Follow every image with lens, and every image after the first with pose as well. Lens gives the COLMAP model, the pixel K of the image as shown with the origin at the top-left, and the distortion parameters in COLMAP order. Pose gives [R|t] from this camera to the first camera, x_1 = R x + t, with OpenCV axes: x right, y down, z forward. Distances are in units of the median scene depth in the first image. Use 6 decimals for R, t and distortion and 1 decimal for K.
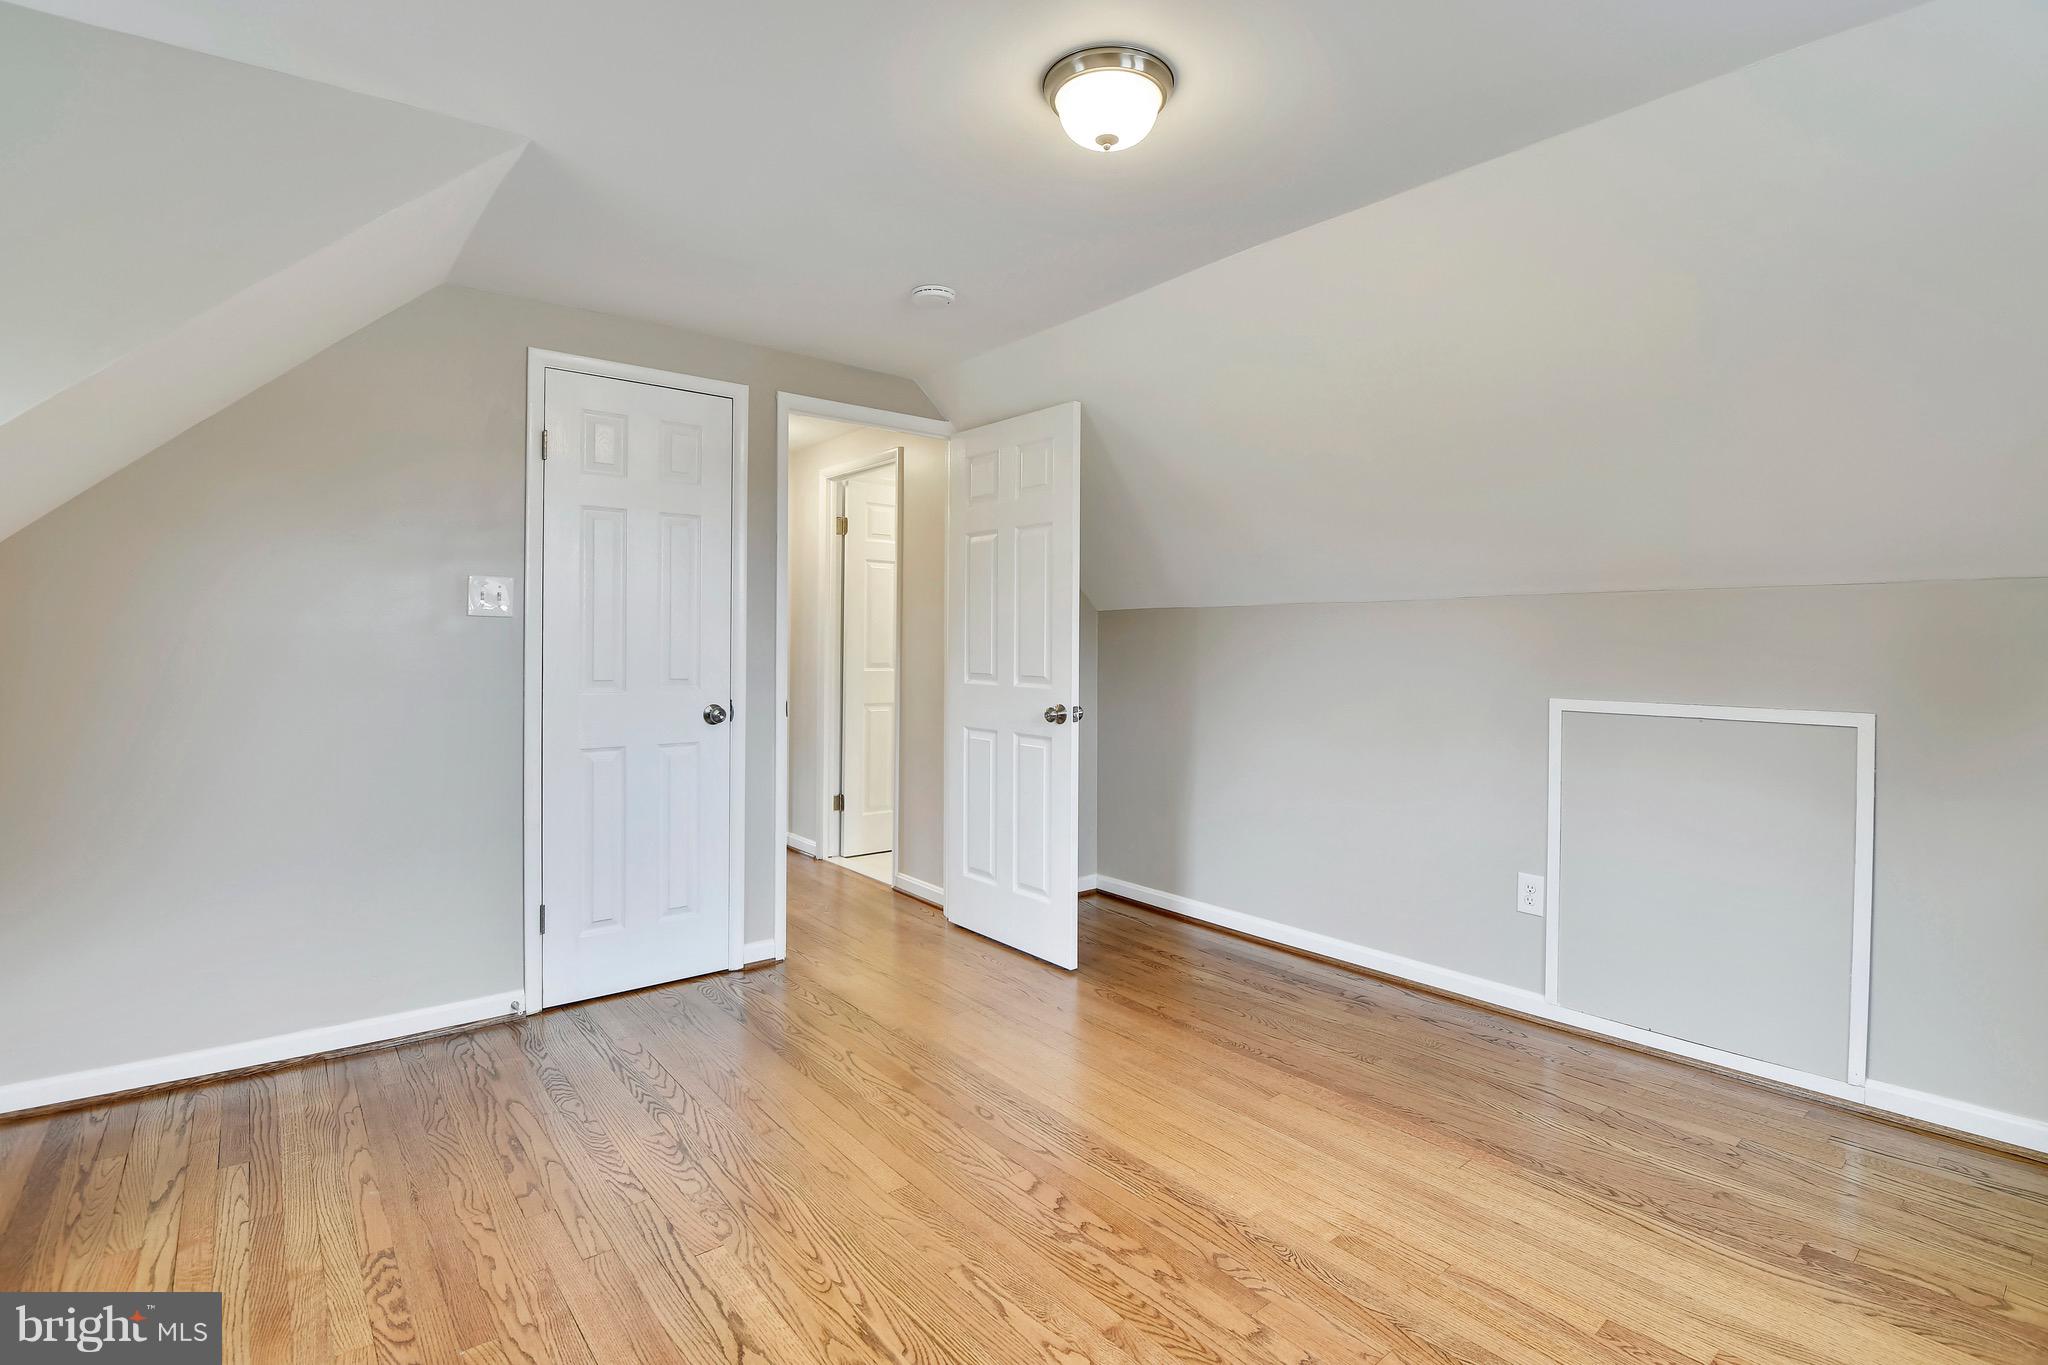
lens RADIAL K [[979.3, 0, 1028.5], [0, 979.3, 639.4], [0, 0, 1]] dist [-0.023317, -0.001353]
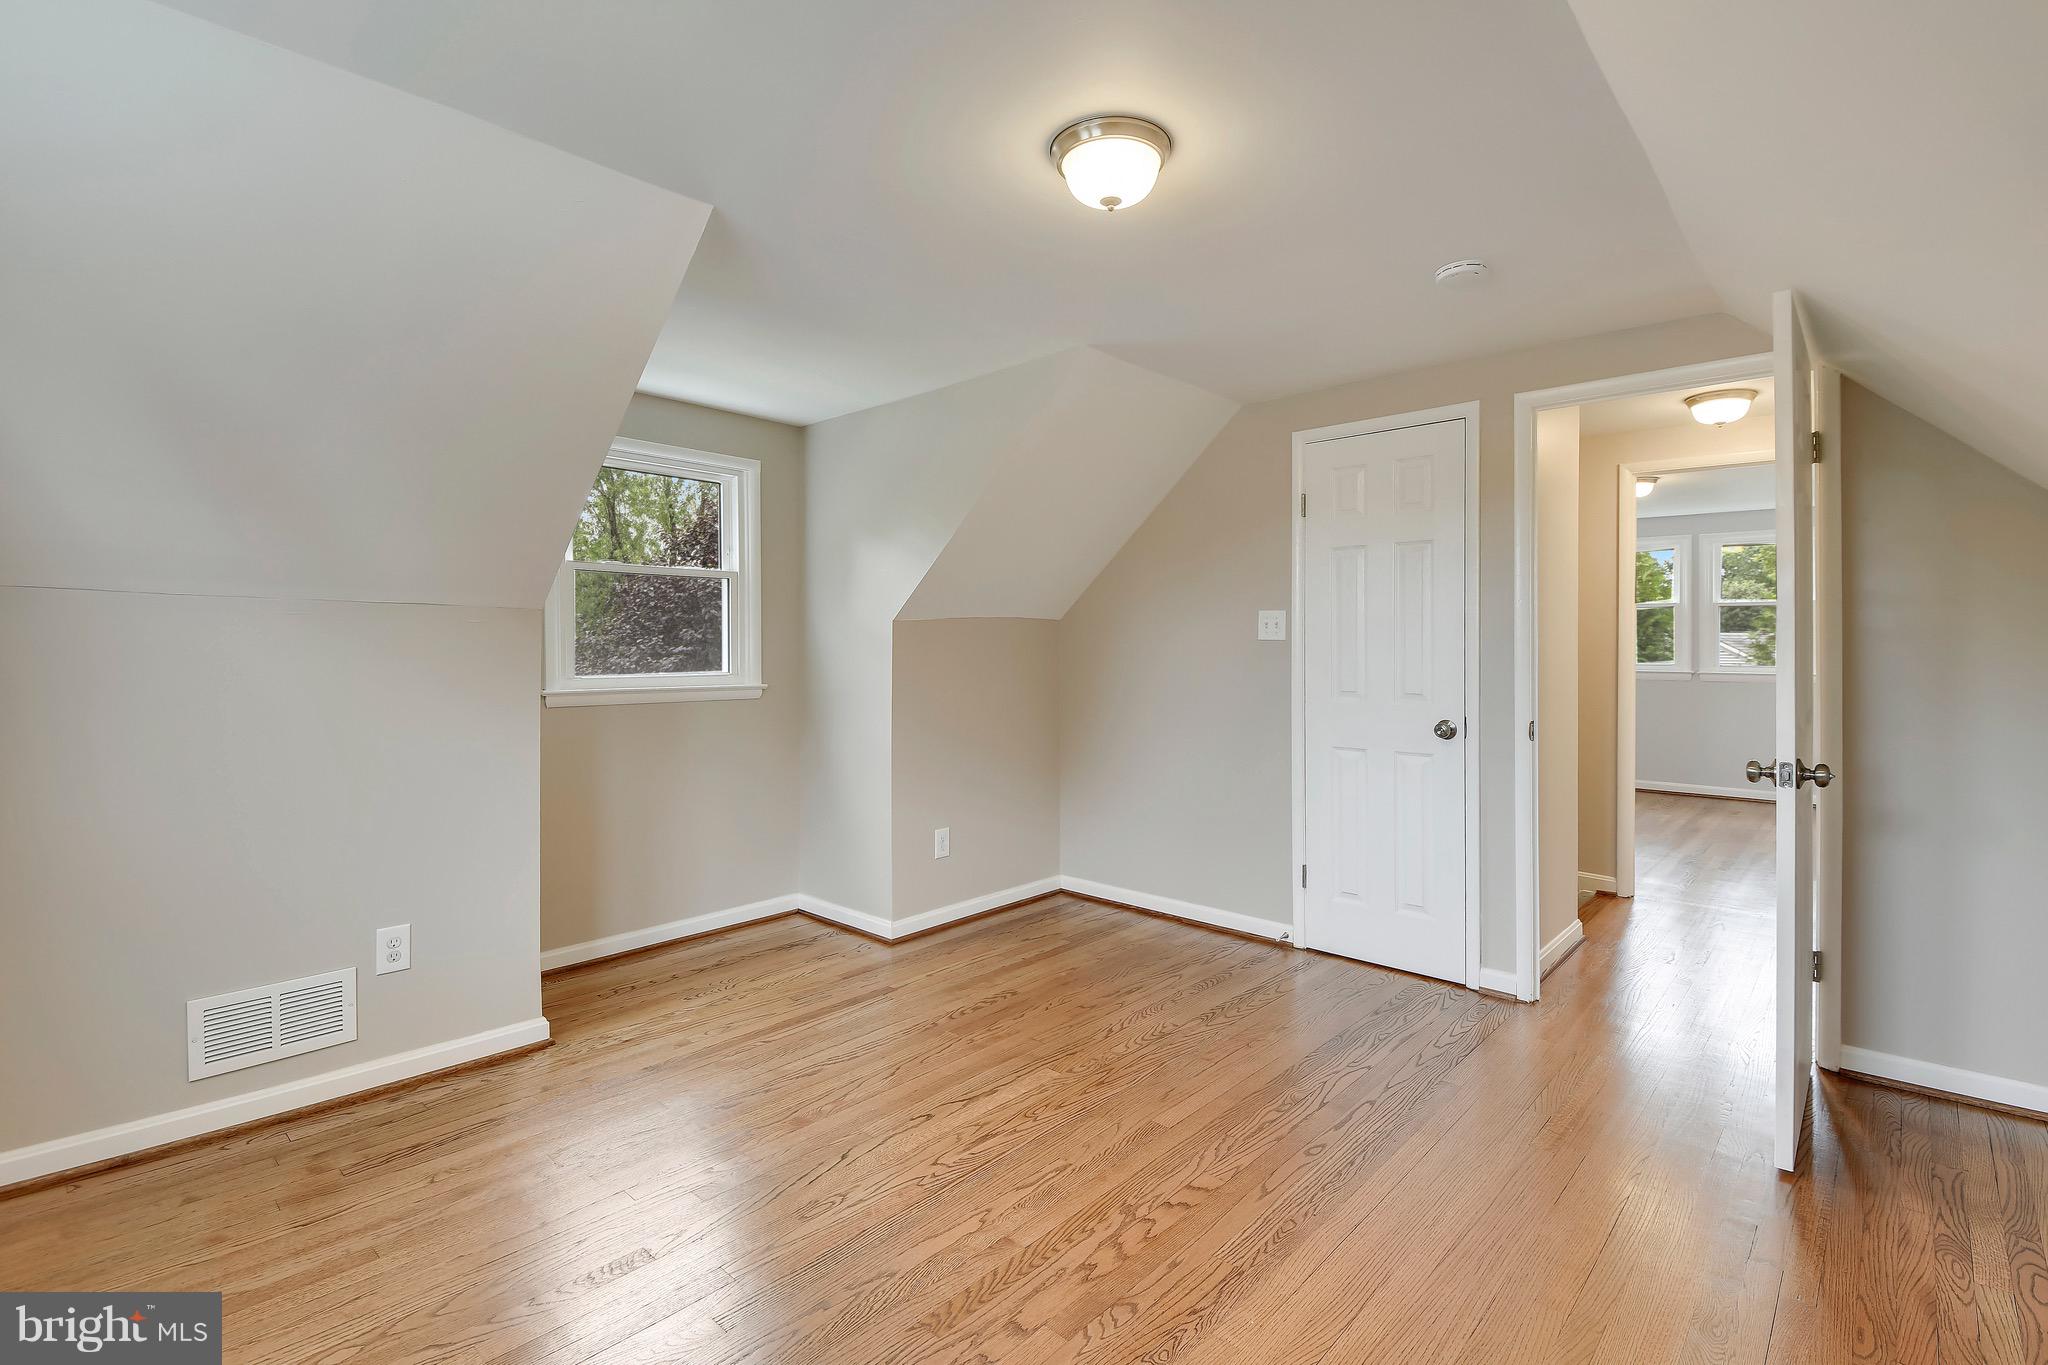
lens RADIAL K [[949.8, 0, 1029.8], [0, 949.8, 652.9], [0, 0, 1]] dist [0.065052, -0.000368]
pose [[0.137831, 0.001488, -0.990455, 0.995006], [0.005518, 0.999982, 0.002270, -0.015486], [0.990440, -0.005778, 0.137821, 0.667185]]
